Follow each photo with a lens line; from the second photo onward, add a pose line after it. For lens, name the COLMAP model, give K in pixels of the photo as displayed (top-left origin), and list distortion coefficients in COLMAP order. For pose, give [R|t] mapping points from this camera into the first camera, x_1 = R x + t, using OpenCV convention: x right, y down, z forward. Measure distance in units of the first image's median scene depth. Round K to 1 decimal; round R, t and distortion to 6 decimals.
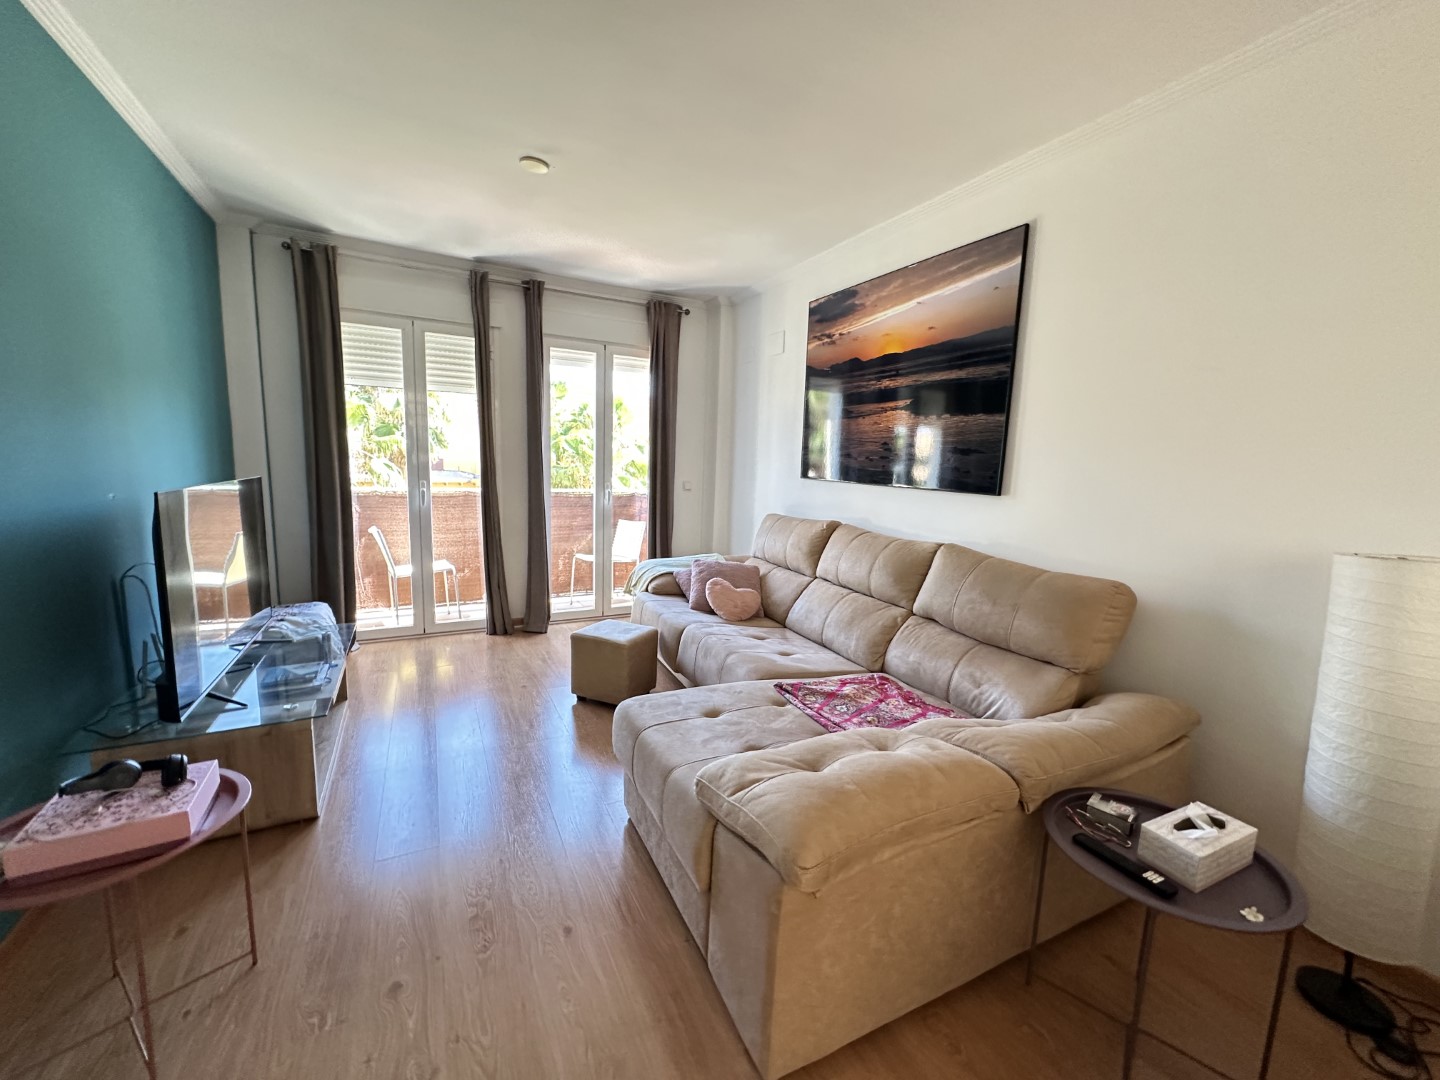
lens RADIAL K [[571.3, 0, 721.4], [0, 571.3, 539.2], [0, 0, 1]] dist [-0.002131, 0.001408]
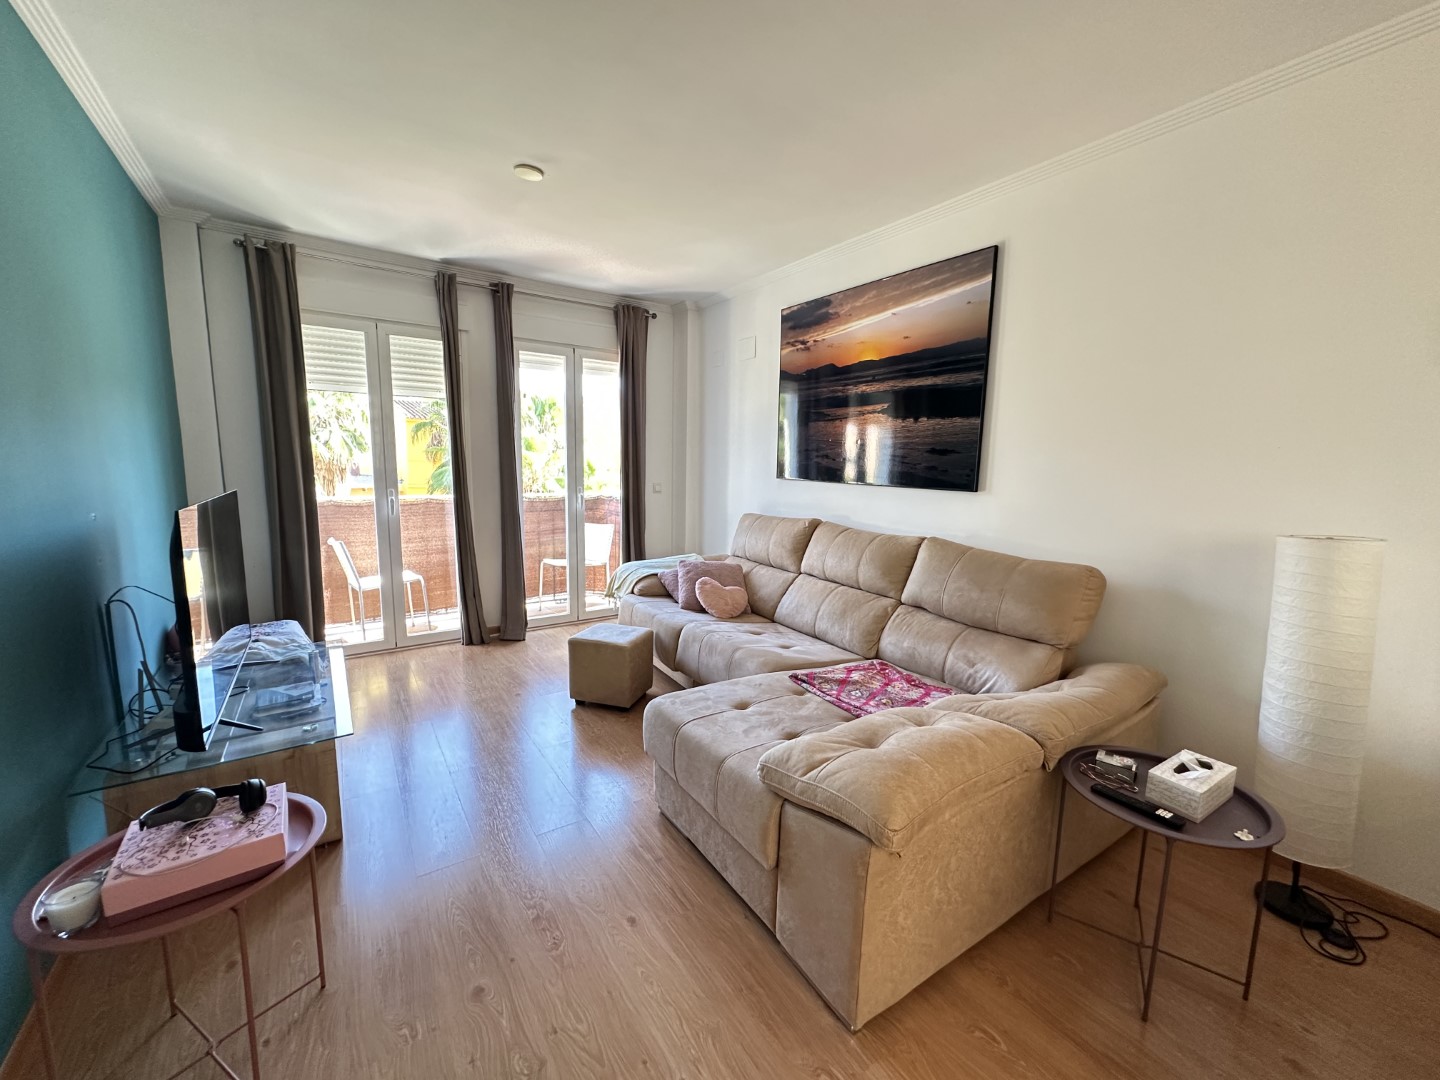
lens RADIAL K [[571.3, 0, 721.7], [0, 571.3, 538.9], [0, 0, 1]] dist [-0.002131, 0.001408]
pose [[0.992835, -0.032930, 0.114862, -0.121903], [0.032635, 0.999457, 0.004445, -0.006449], [-0.114946, -0.000665, 0.993371, -0.032475]]
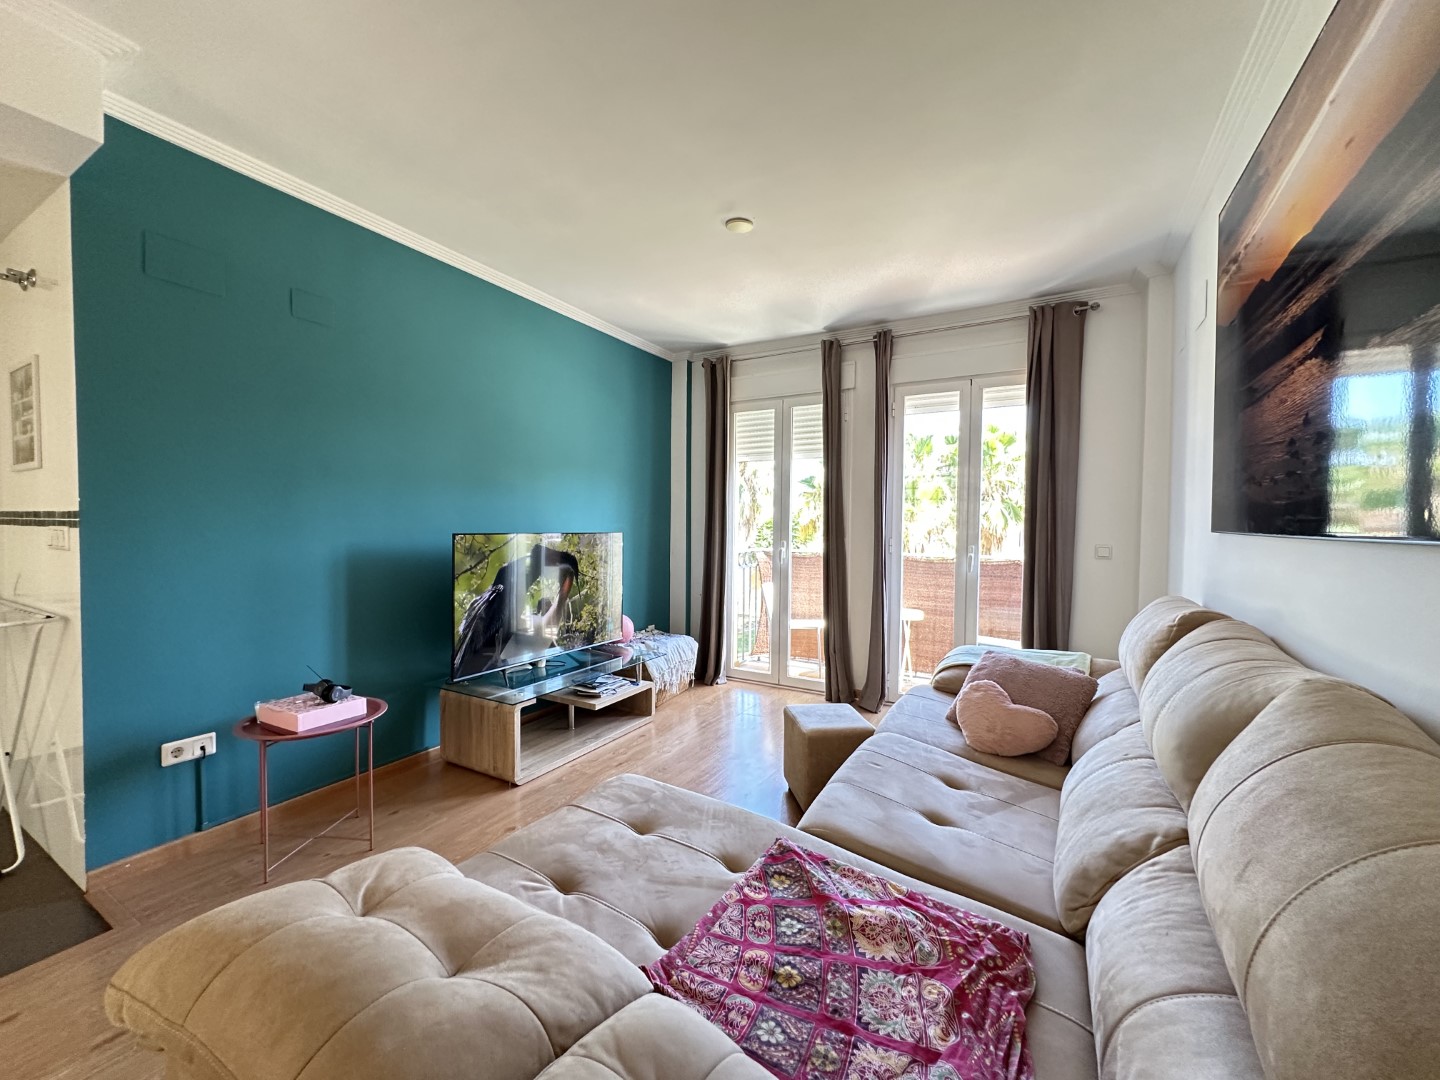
lens RADIAL K [[571.3, 0, 726.0], [0, 571.3, 541.9], [0, 0, 1]] dist [-0.002131, 0.001408]
pose [[0.542699, -0.003361, -0.839921, 0.494104], [-0.106519, 0.991643, -0.072794, -0.014289], [0.833146, 0.128972, 0.537805, 0.478837]]
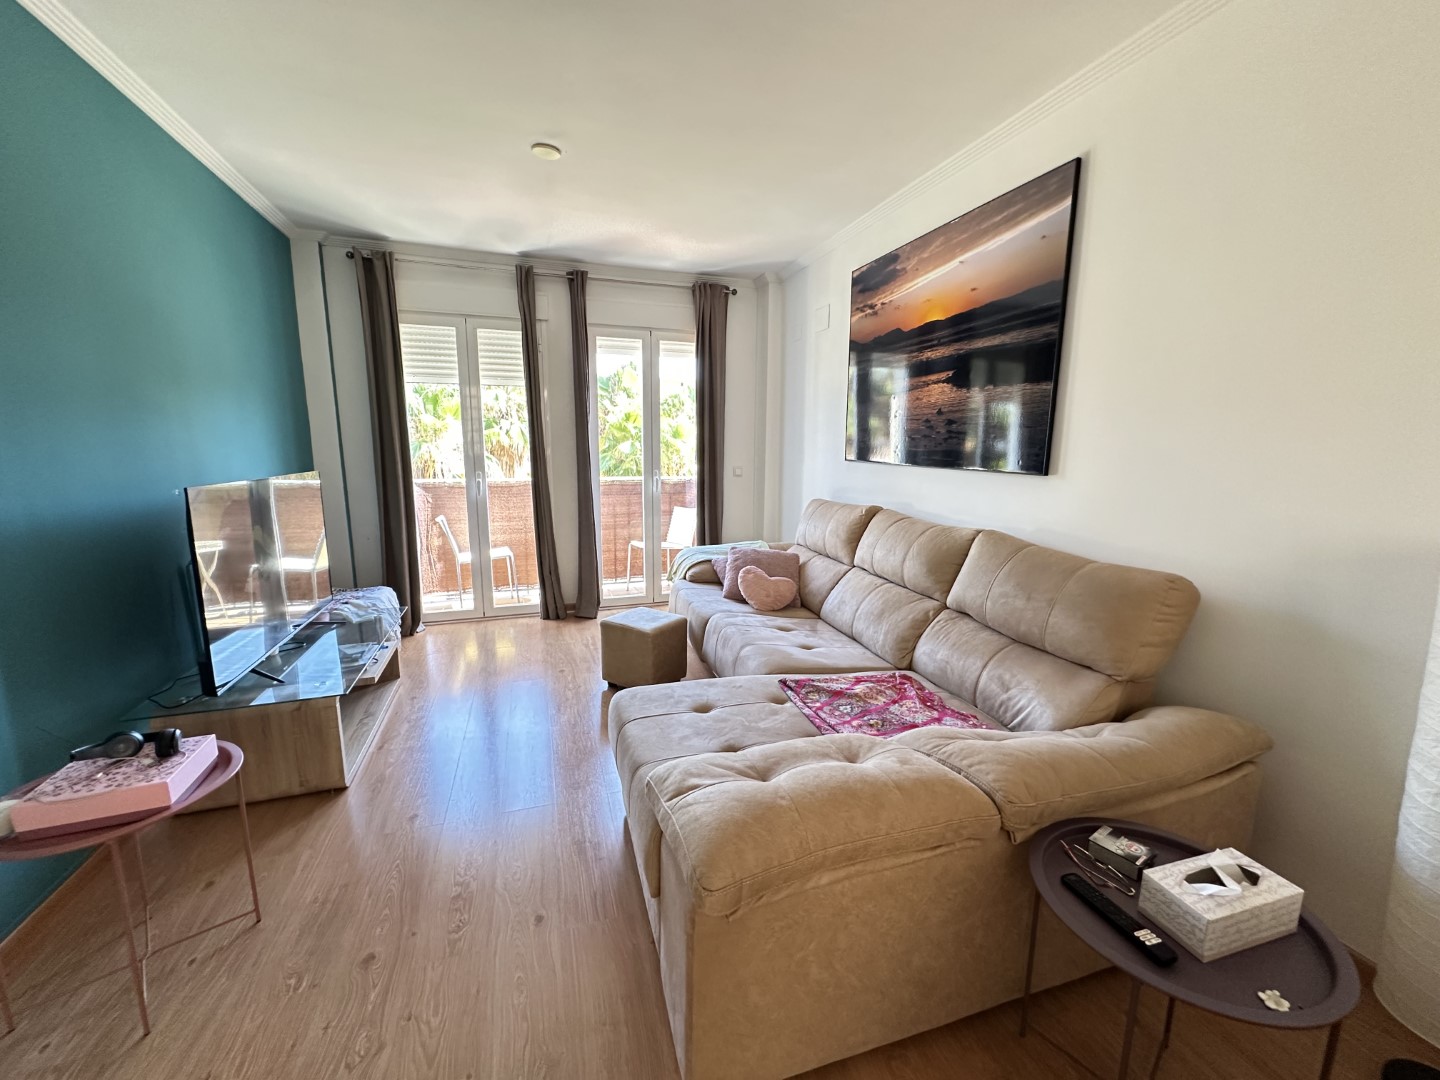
lens RADIAL K [[571.3, 0, 722.1], [0, 571.3, 538.3], [0, 0, 1]] dist [-0.002131, 0.001408]
pose [[0.987469, -0.002280, -0.157795, 0.124944], [0.006064, 0.999705, 0.023501, -0.002764], [0.157695, -0.024163, 0.987192, 0.046498]]
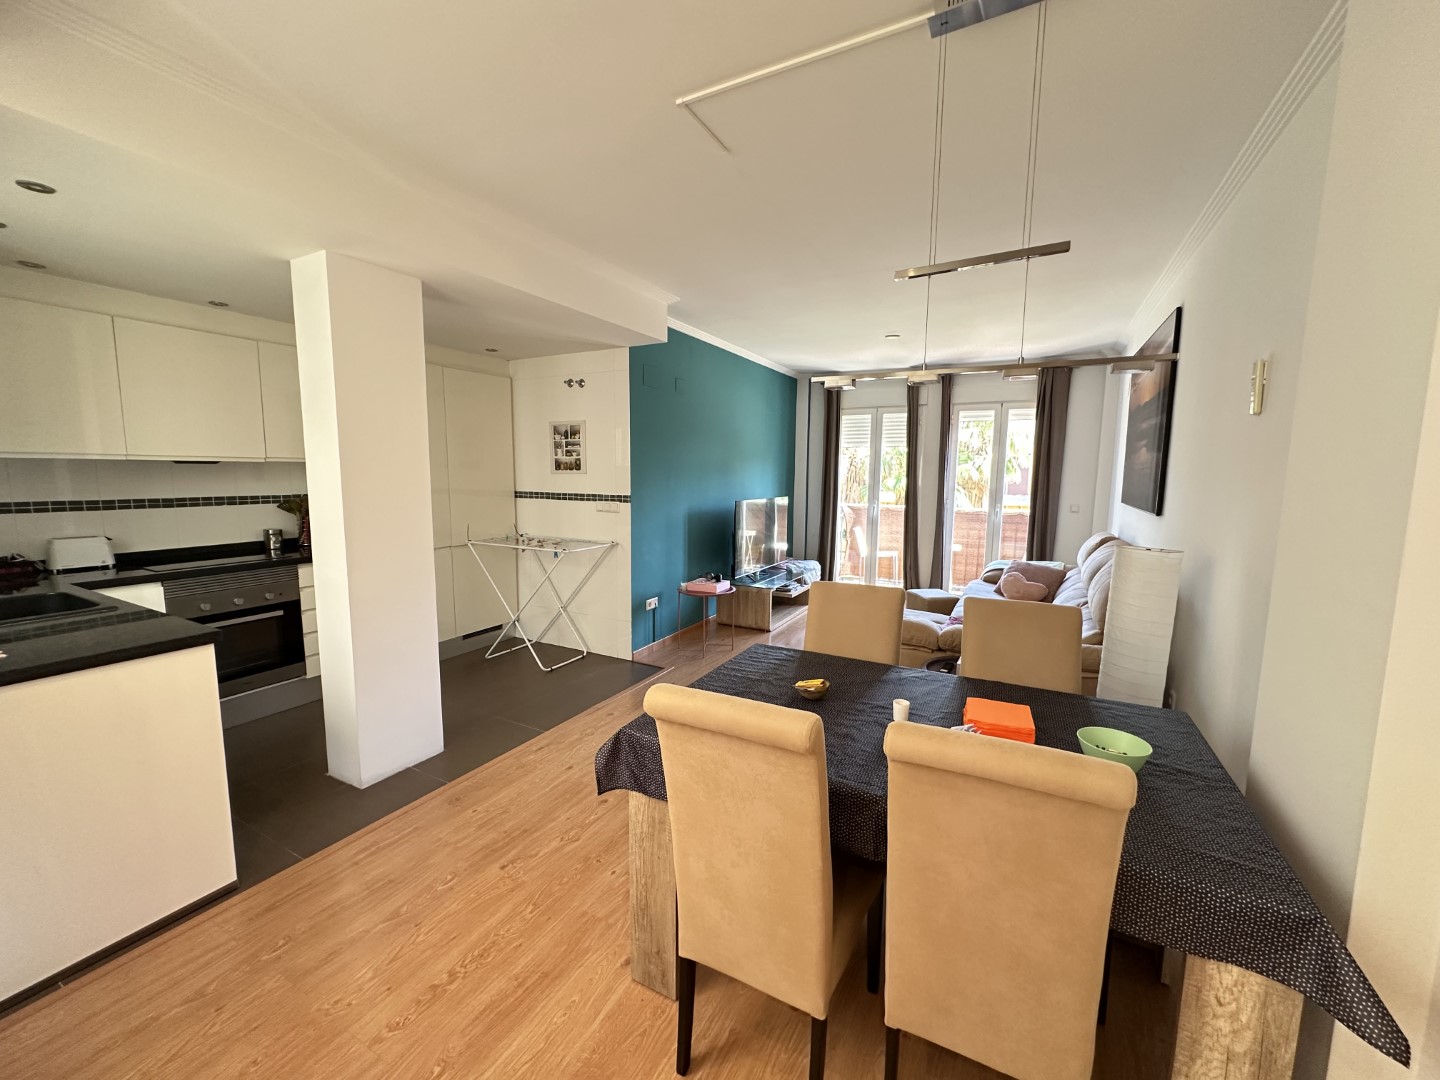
lens RADIAL K [[571.3, 0, 729.5], [0, 571.3, 540.9], [0, 0, 1]] dist [-0.002131, 0.001408]
pose [[0.567765, 0.072575, -0.819985, 0.940927], [-0.103935, 0.994455, 0.016052, 0.053272], [0.816603, 0.076112, 0.572160, -0.473405]]
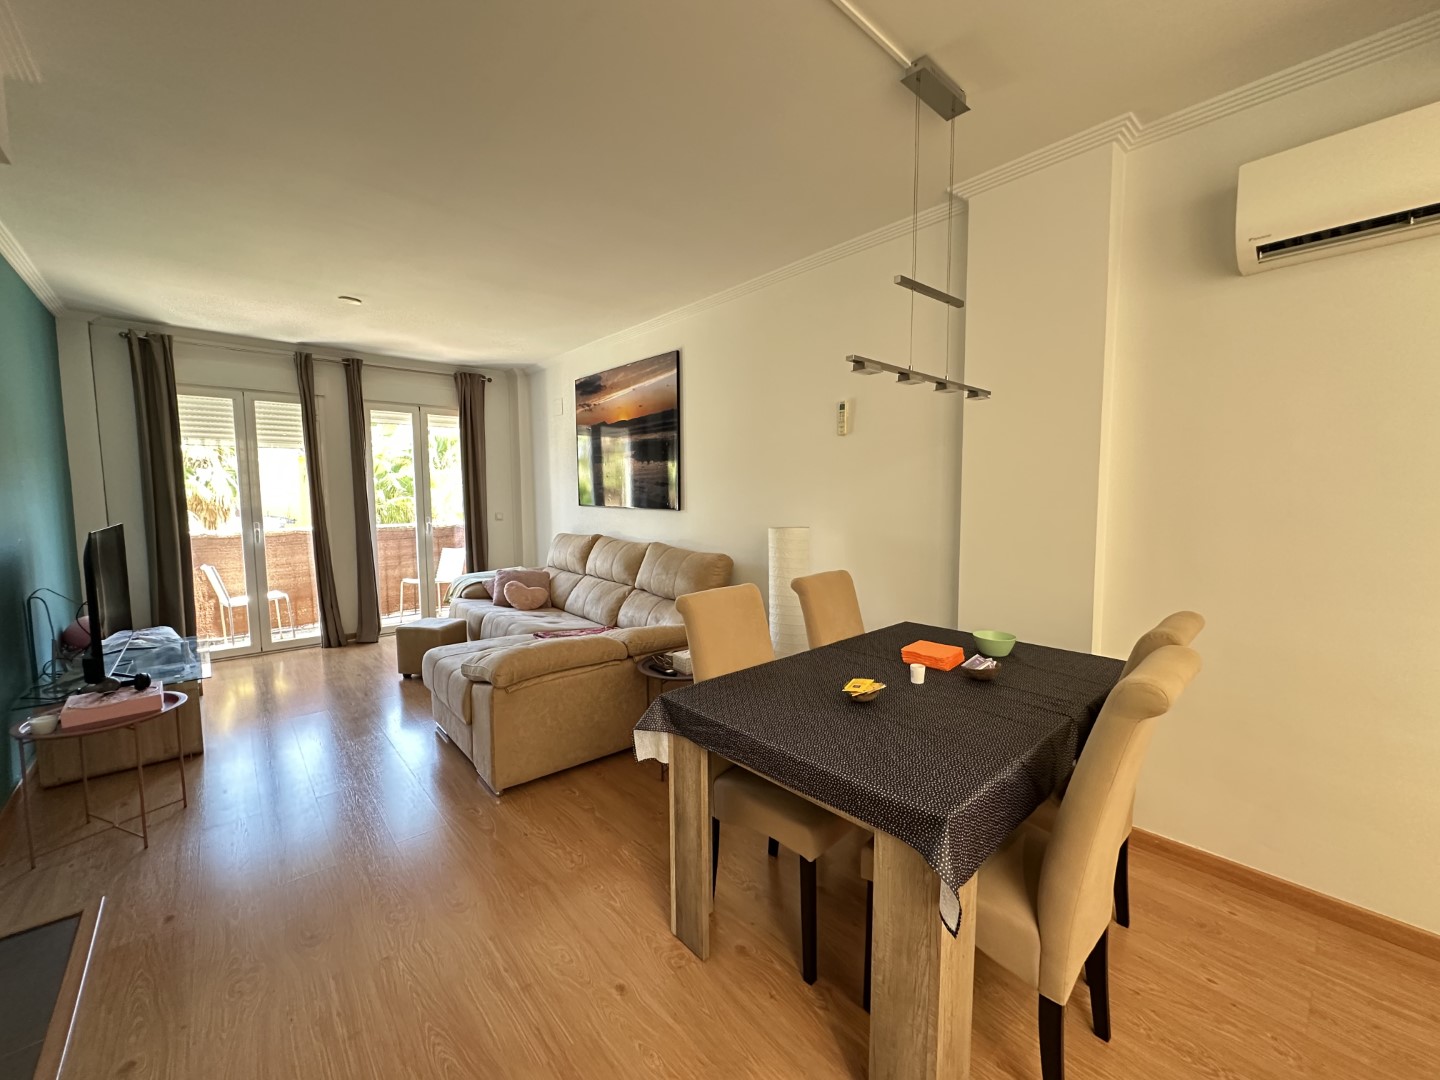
lens RADIAL K [[571.3, 0, 719.3], [0, 571.3, 539.5], [0, 0, 1]] dist [-0.002131, 0.001408]
pose [[0.969362, -0.059557, 0.238306, 0.193771], [0.071410, 0.996587, -0.041412, 0.078016], [-0.235026, 0.057160, 0.970307, -0.575196]]
